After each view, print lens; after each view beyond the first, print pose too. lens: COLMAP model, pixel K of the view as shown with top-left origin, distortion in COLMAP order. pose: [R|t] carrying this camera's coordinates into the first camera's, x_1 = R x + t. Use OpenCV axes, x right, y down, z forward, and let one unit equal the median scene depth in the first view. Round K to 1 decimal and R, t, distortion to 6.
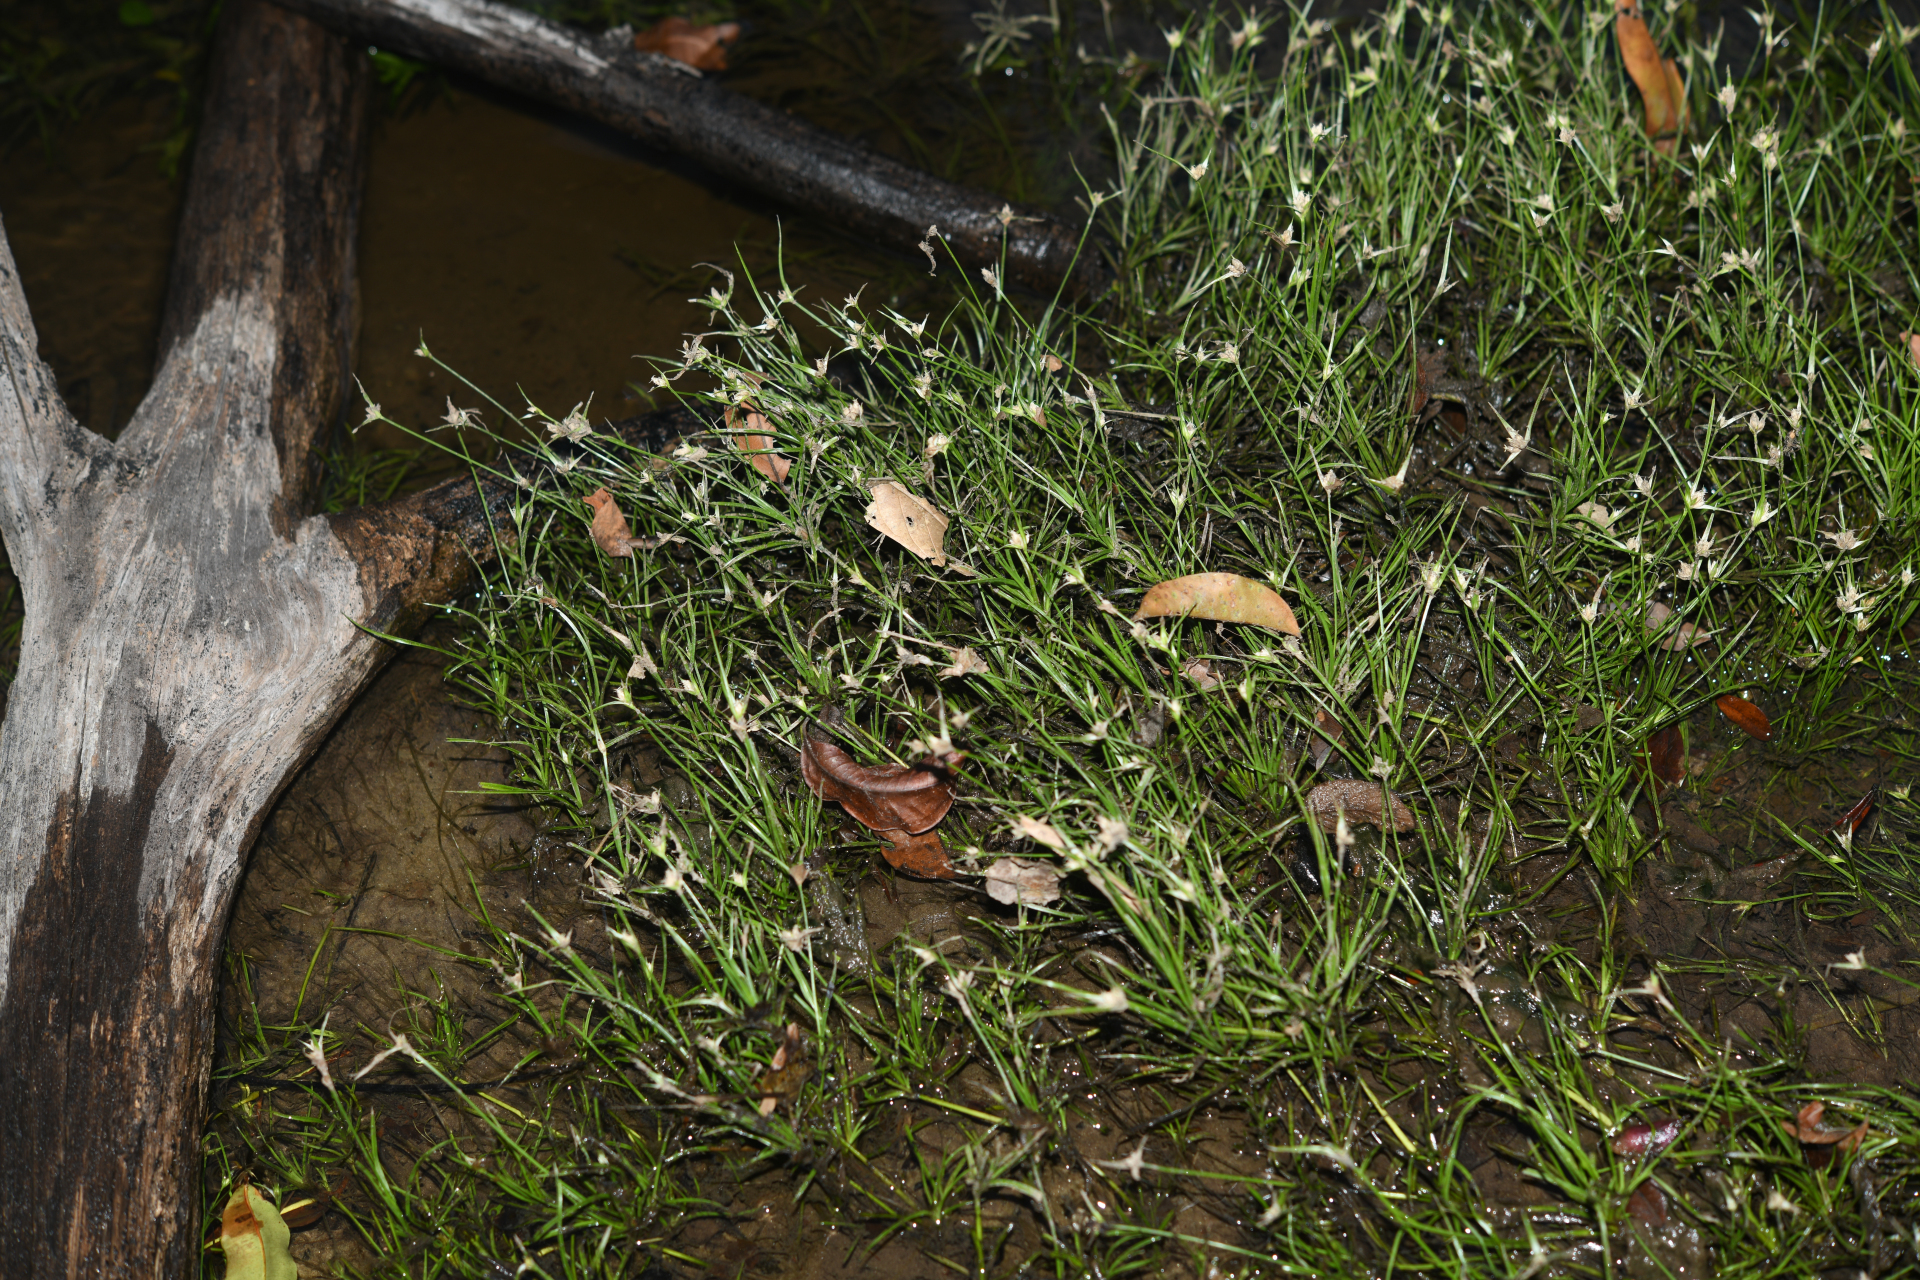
lens RADIAL K [[3205.0, 0, 949.7], [0, 3205.0, 636.5], [0, 0, 1]] dist [0.039680, 0.000000]
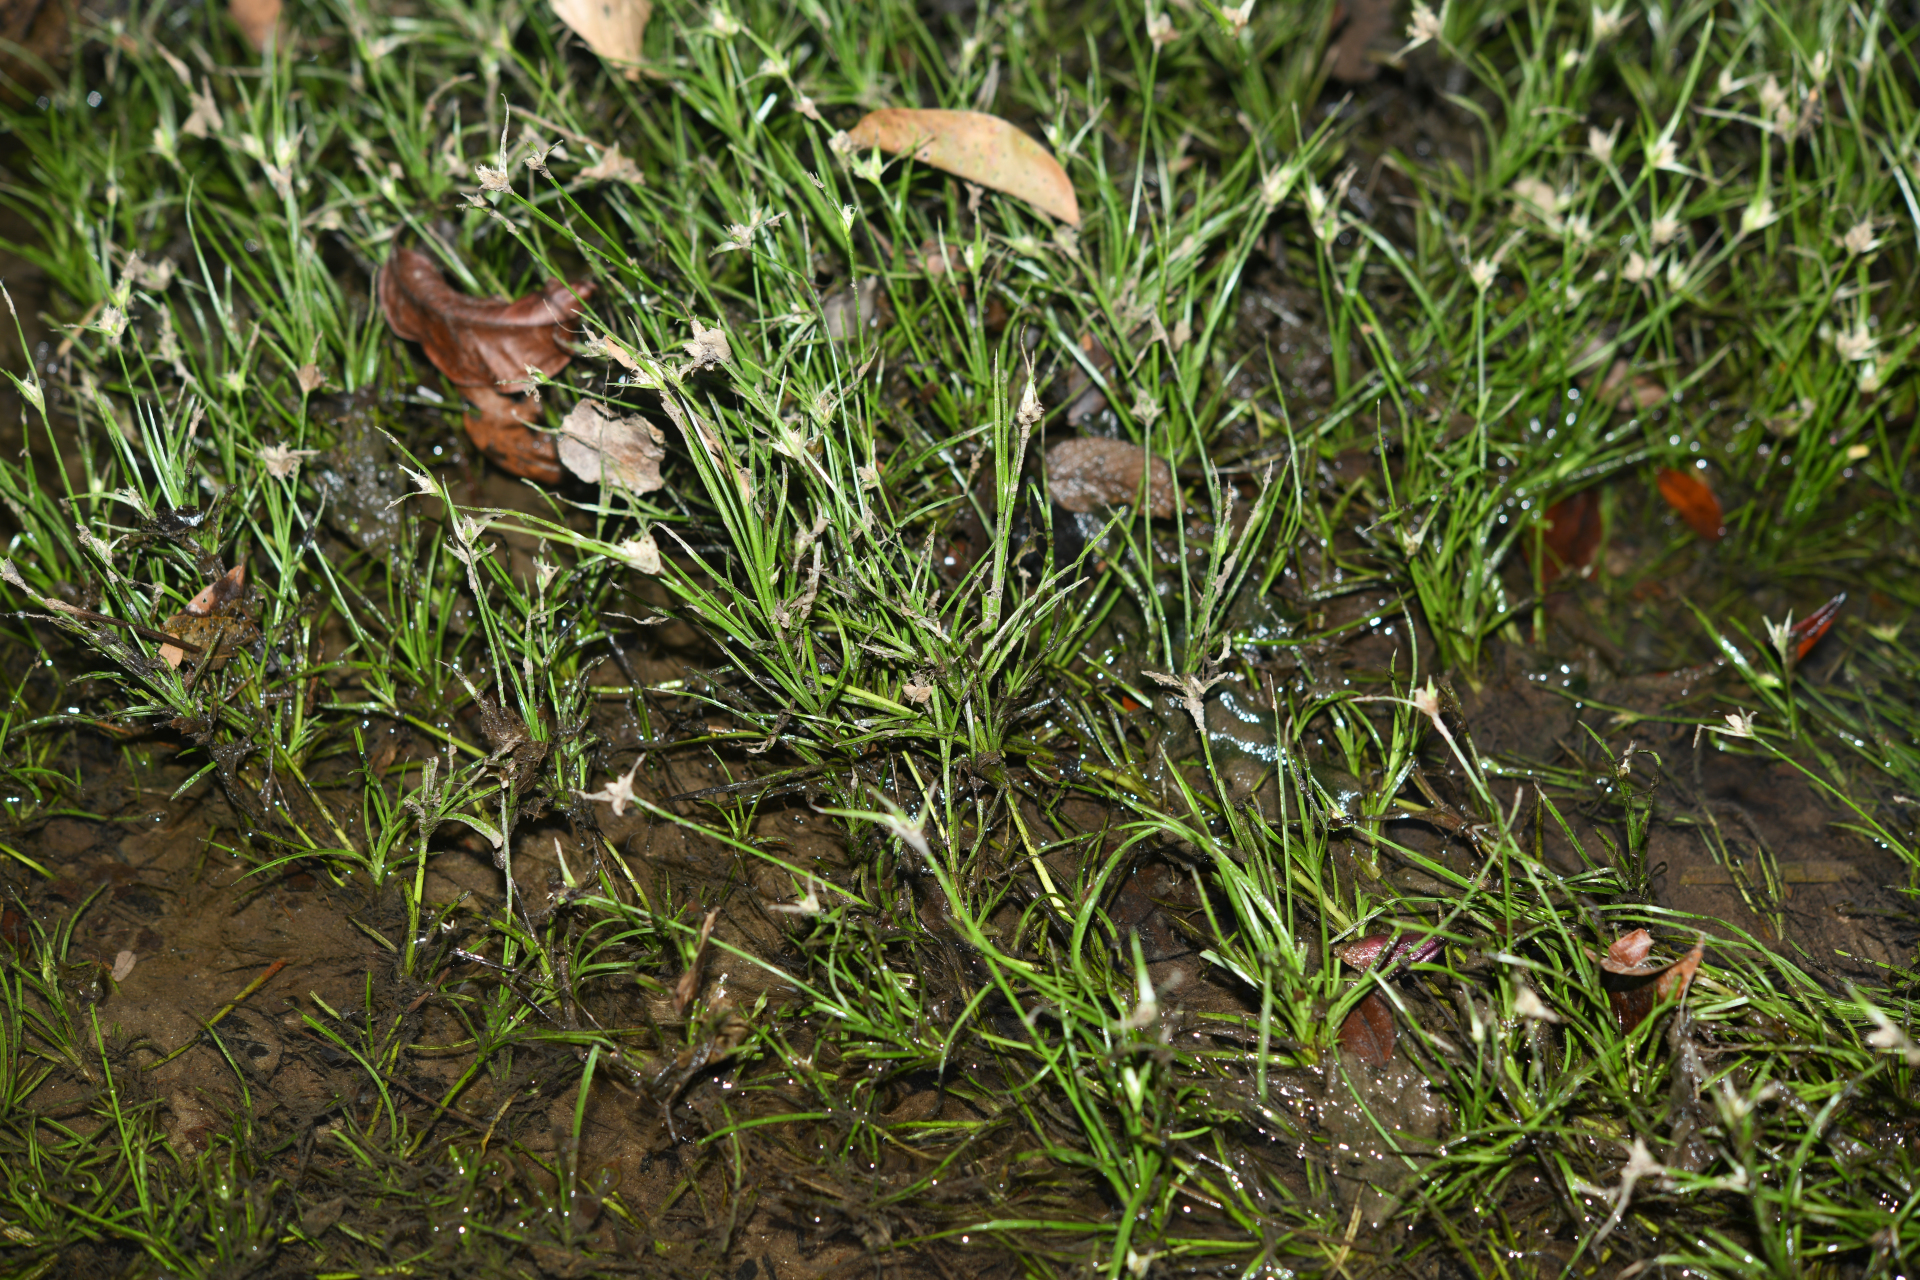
lens RADIAL K [[3205.0, 0, 970.2], [0, 3205.0, 644.9], [0, 0, 1]] dist [0.039680, 0.000000]
pose [[0.977814, 0.190494, -0.087126, 0.166582], [-0.199117, 0.974420, -0.104200, 0.172093], [0.065048, 0.119237, 0.990733, 0.294845]]
